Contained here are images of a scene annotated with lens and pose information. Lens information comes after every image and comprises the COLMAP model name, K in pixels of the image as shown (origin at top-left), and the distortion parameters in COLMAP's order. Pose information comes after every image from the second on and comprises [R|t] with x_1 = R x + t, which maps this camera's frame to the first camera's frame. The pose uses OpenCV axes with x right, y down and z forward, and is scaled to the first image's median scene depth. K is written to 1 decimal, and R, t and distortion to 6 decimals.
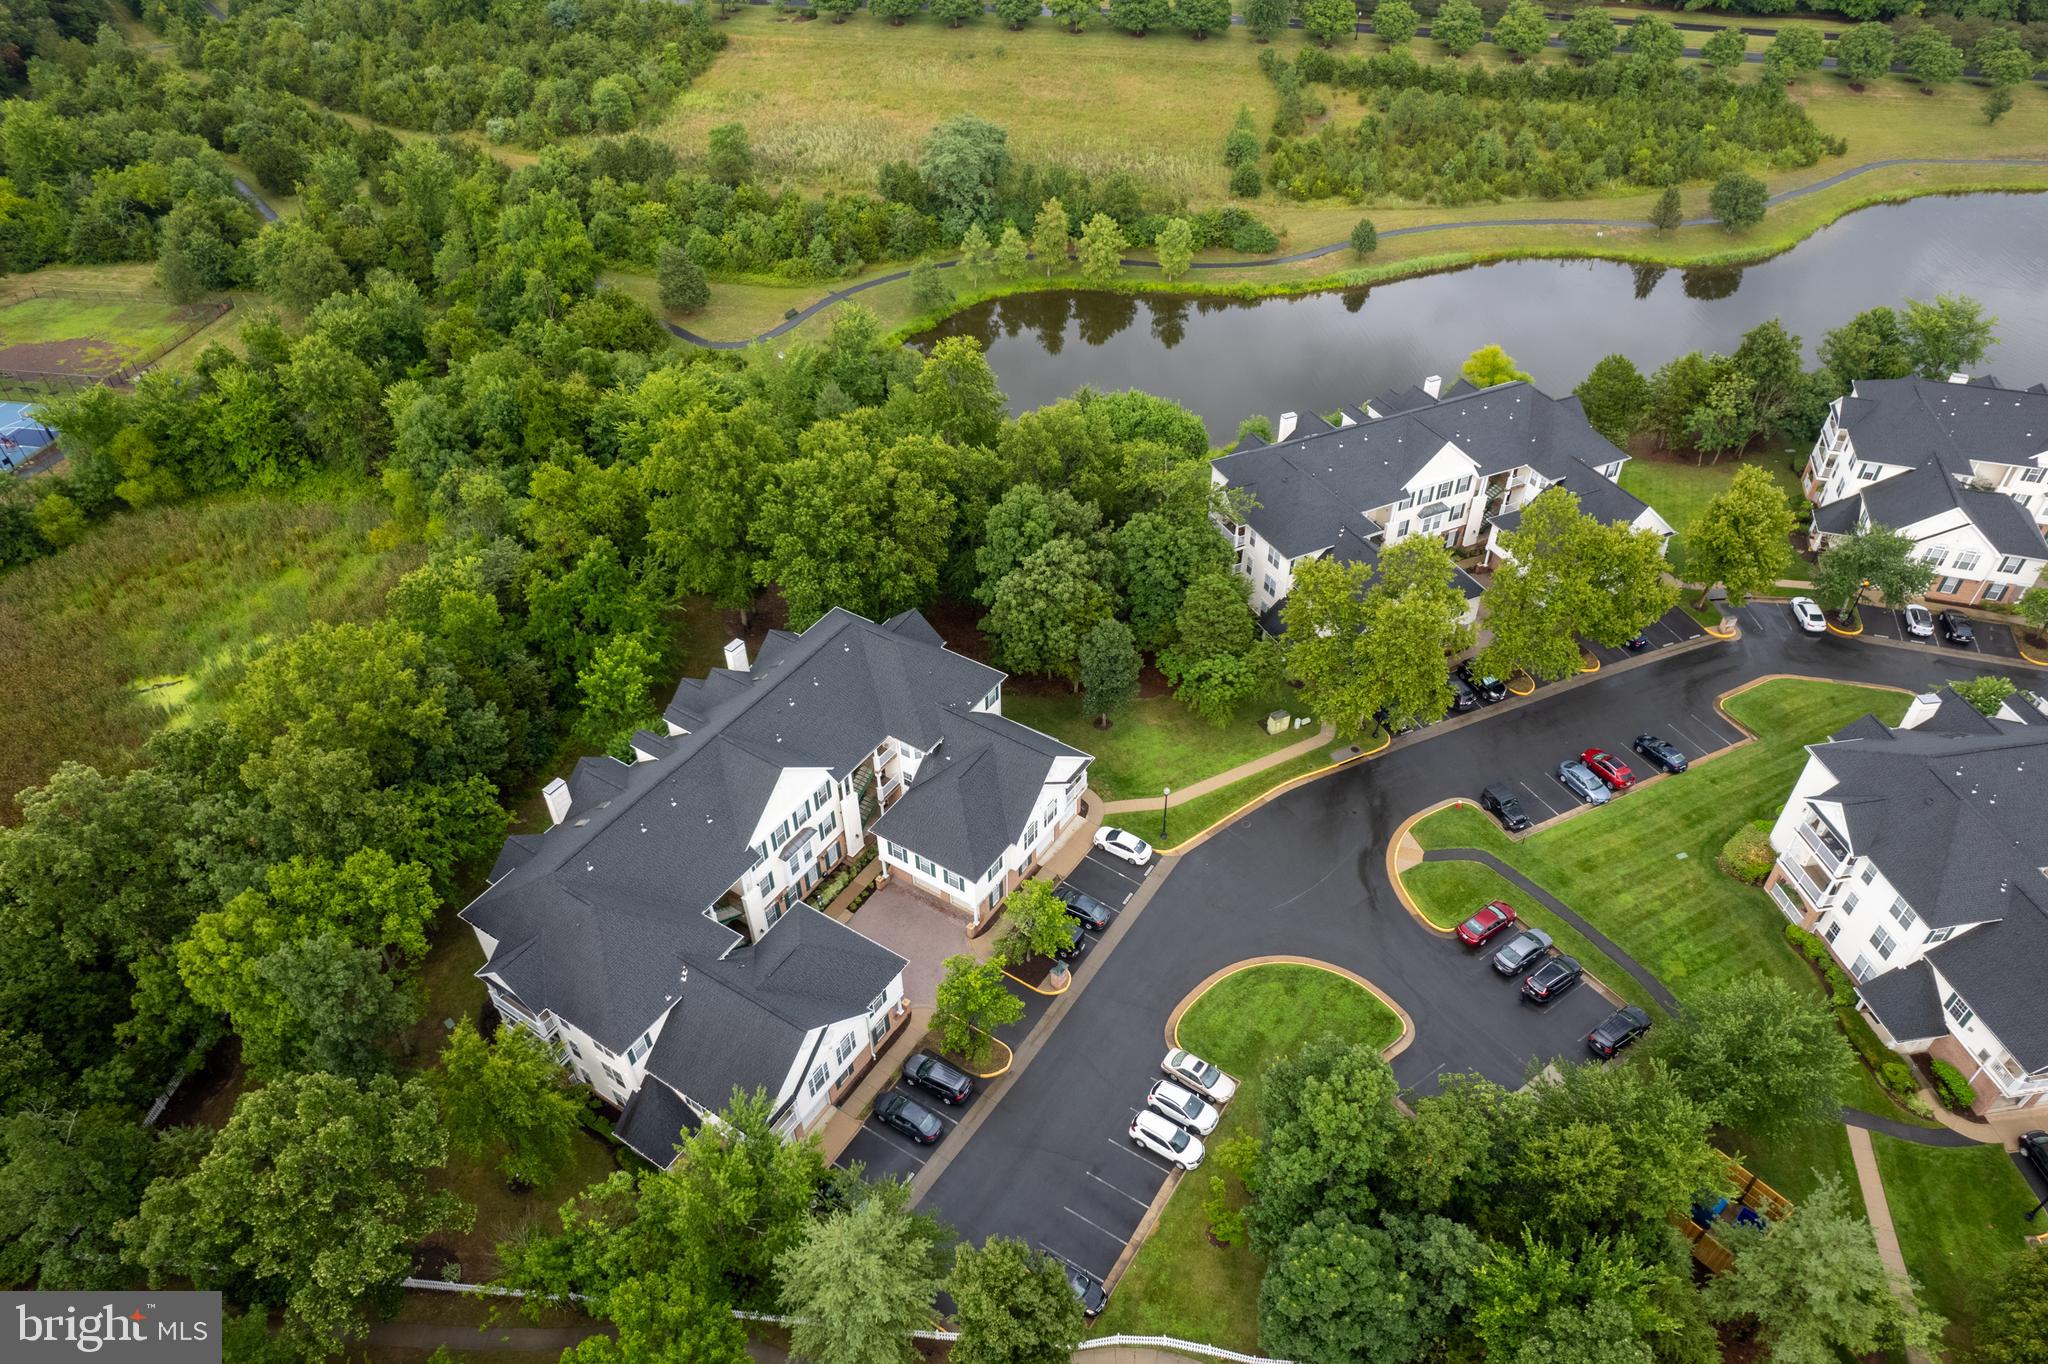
lens RADIAL K [[1328.1, 0, 1040.1], [0, 1328.1, 679.4], [0, 0, 1]] dist [-0.071795, 0.061273]
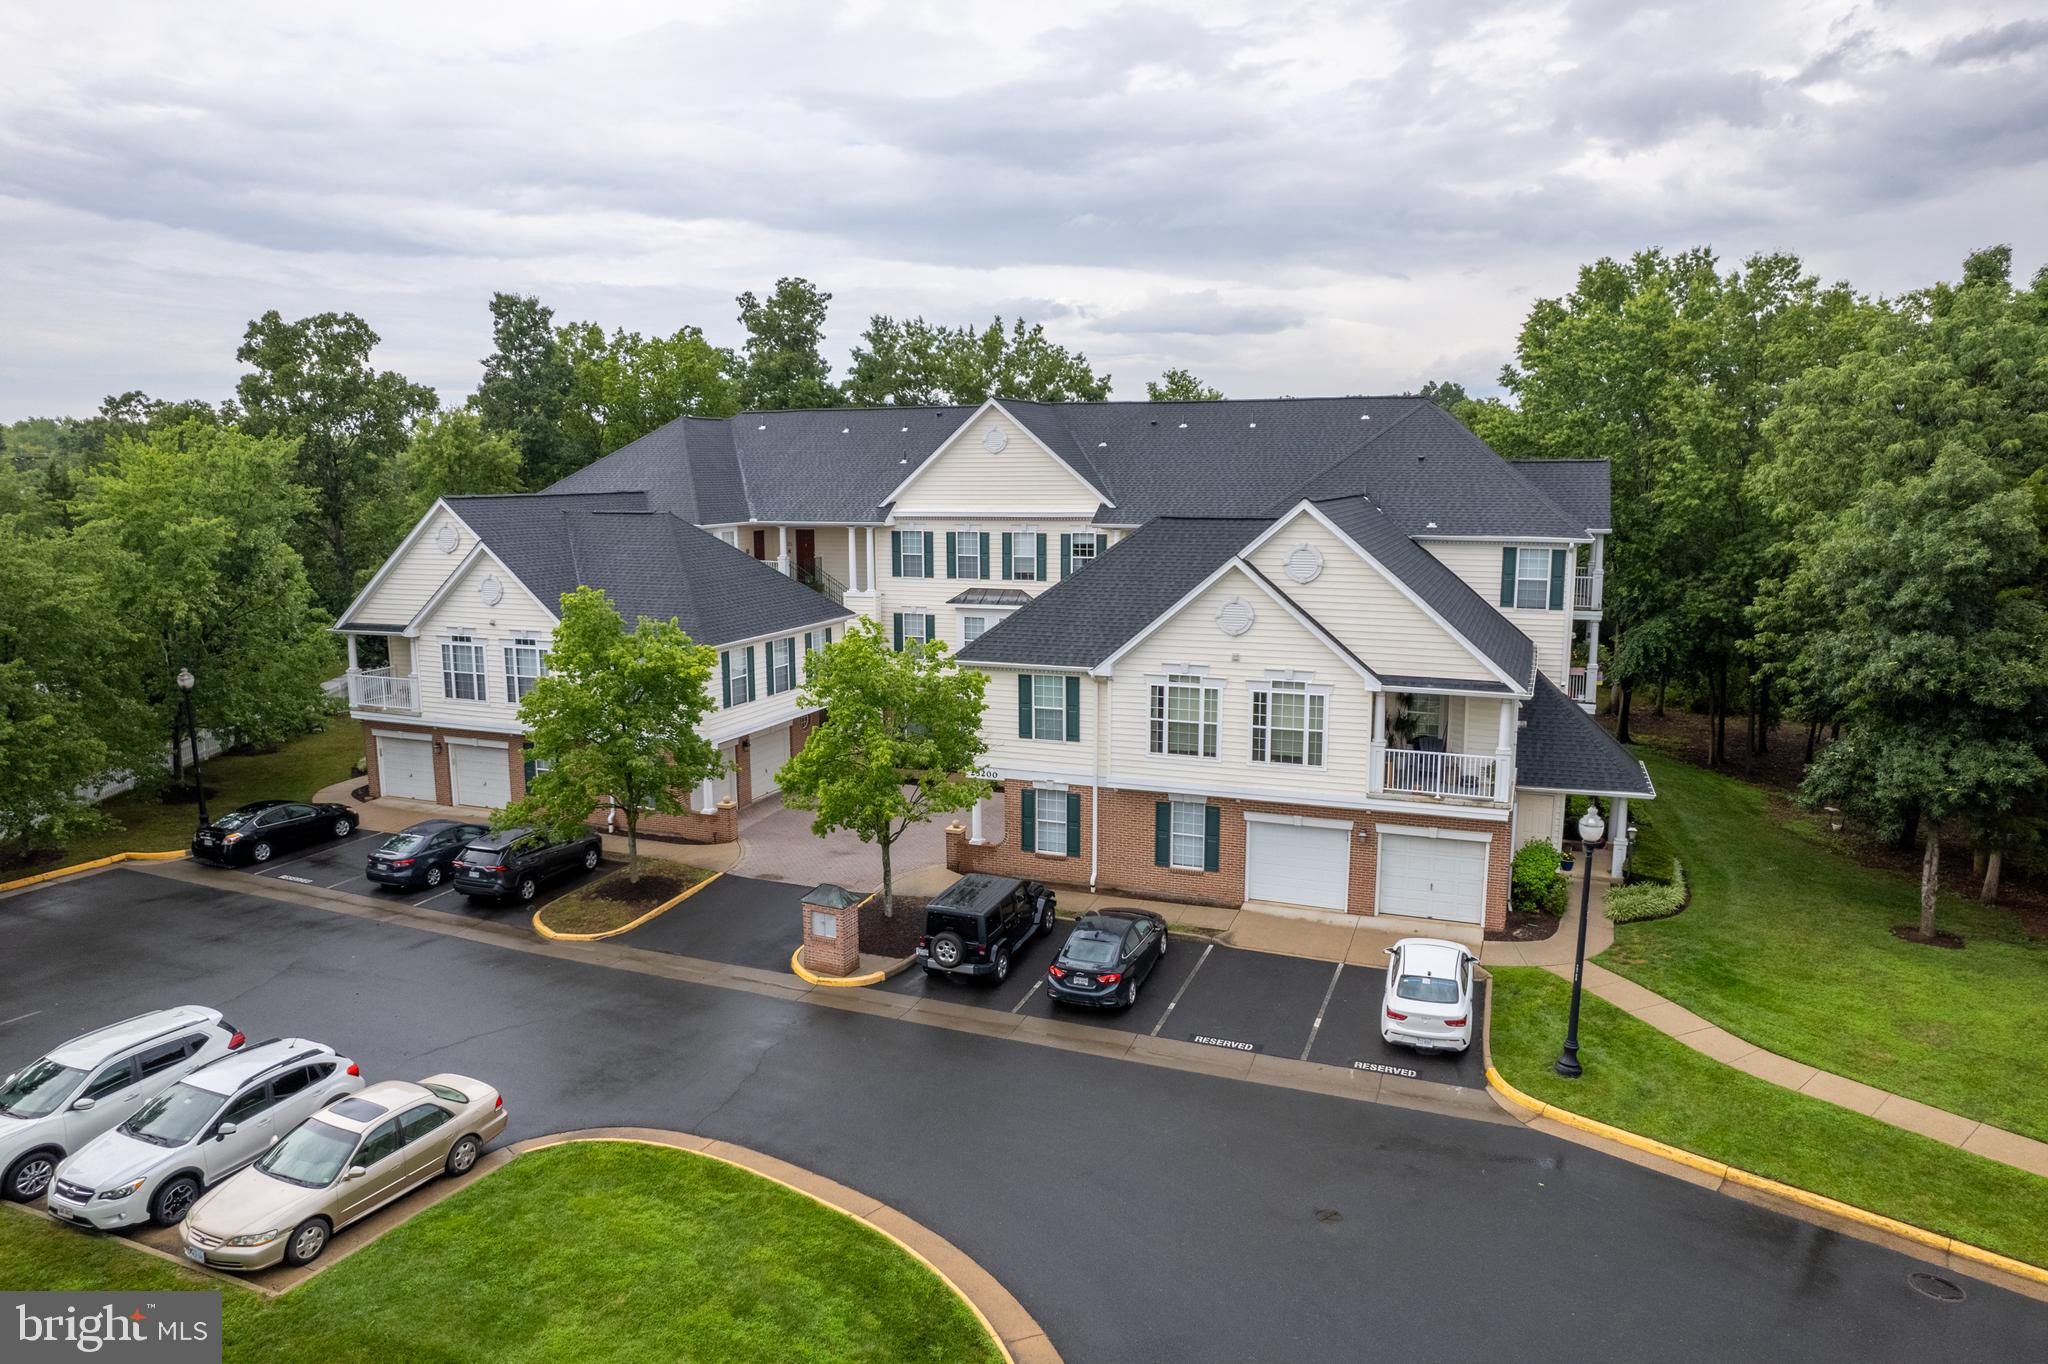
lens RADIAL K [[1328.1, 0, 1032.3], [0, 1328.1, 679.2], [0, 0, 1]] dist [-0.071795, 0.061273]
pose [[0.187069, 0.154844, -0.970066, 0.270477], [-0.625014, 0.780603, 0.004073, 0.108840], [0.757867, 0.605543, 0.242807, 0.720328]]
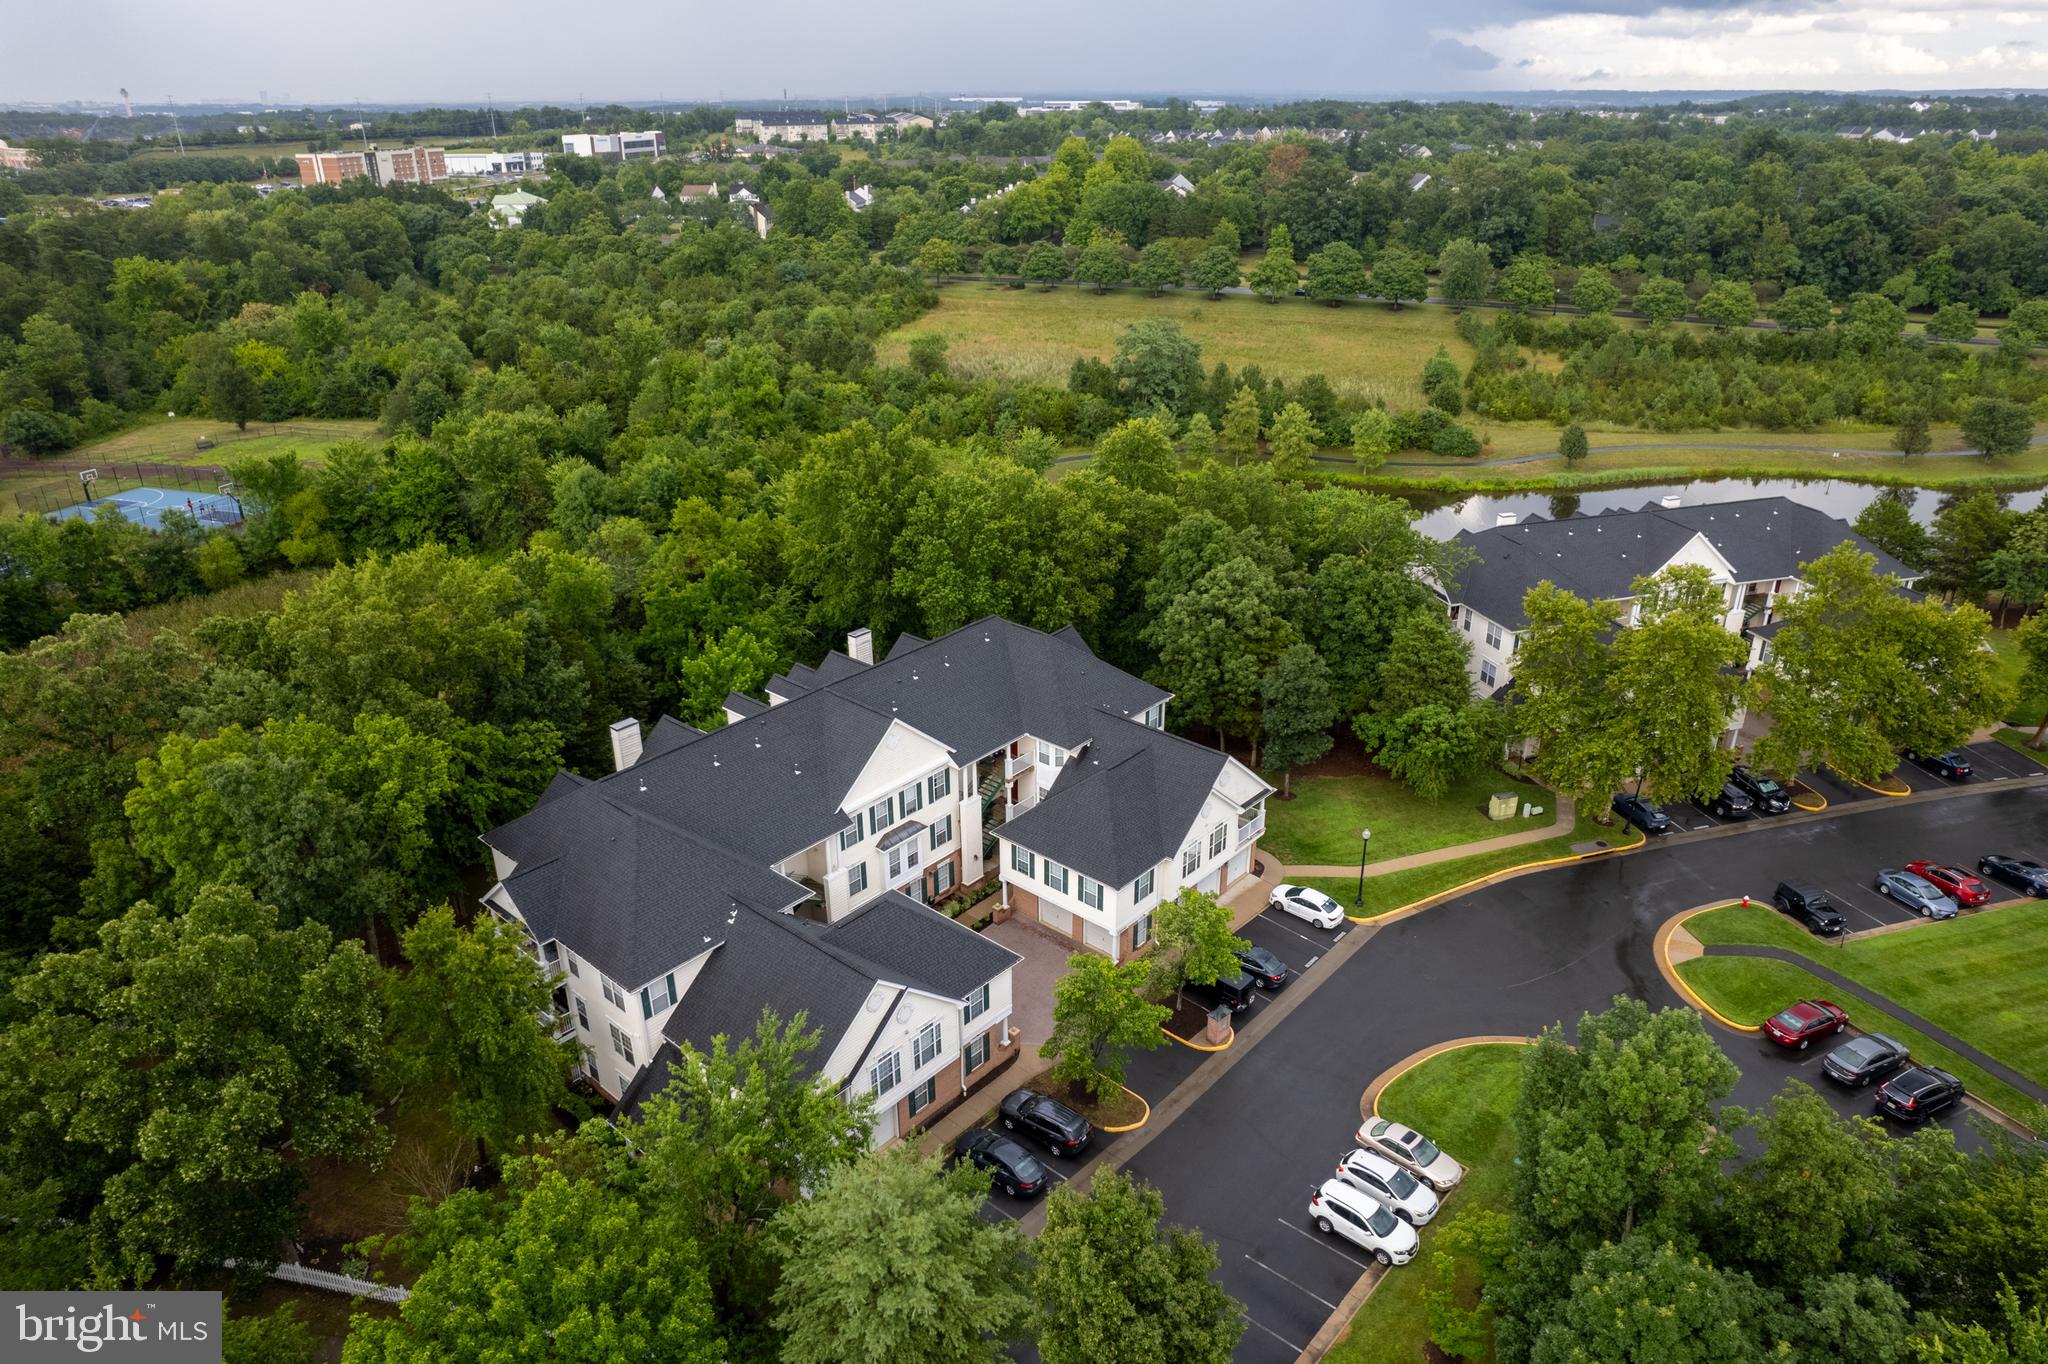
lens RADIAL K [[1328.1, 0, 1033.3], [0, 1328.1, 677.4], [0, 0, 1]] dist [-0.071795, 0.061273]
pose [[0.988889, 0.059789, -0.136099, 0.000543], [-0.095032, 0.958297, -0.269512, 0.193466], [0.114309, 0.279451, 0.953331, 0.167868]]
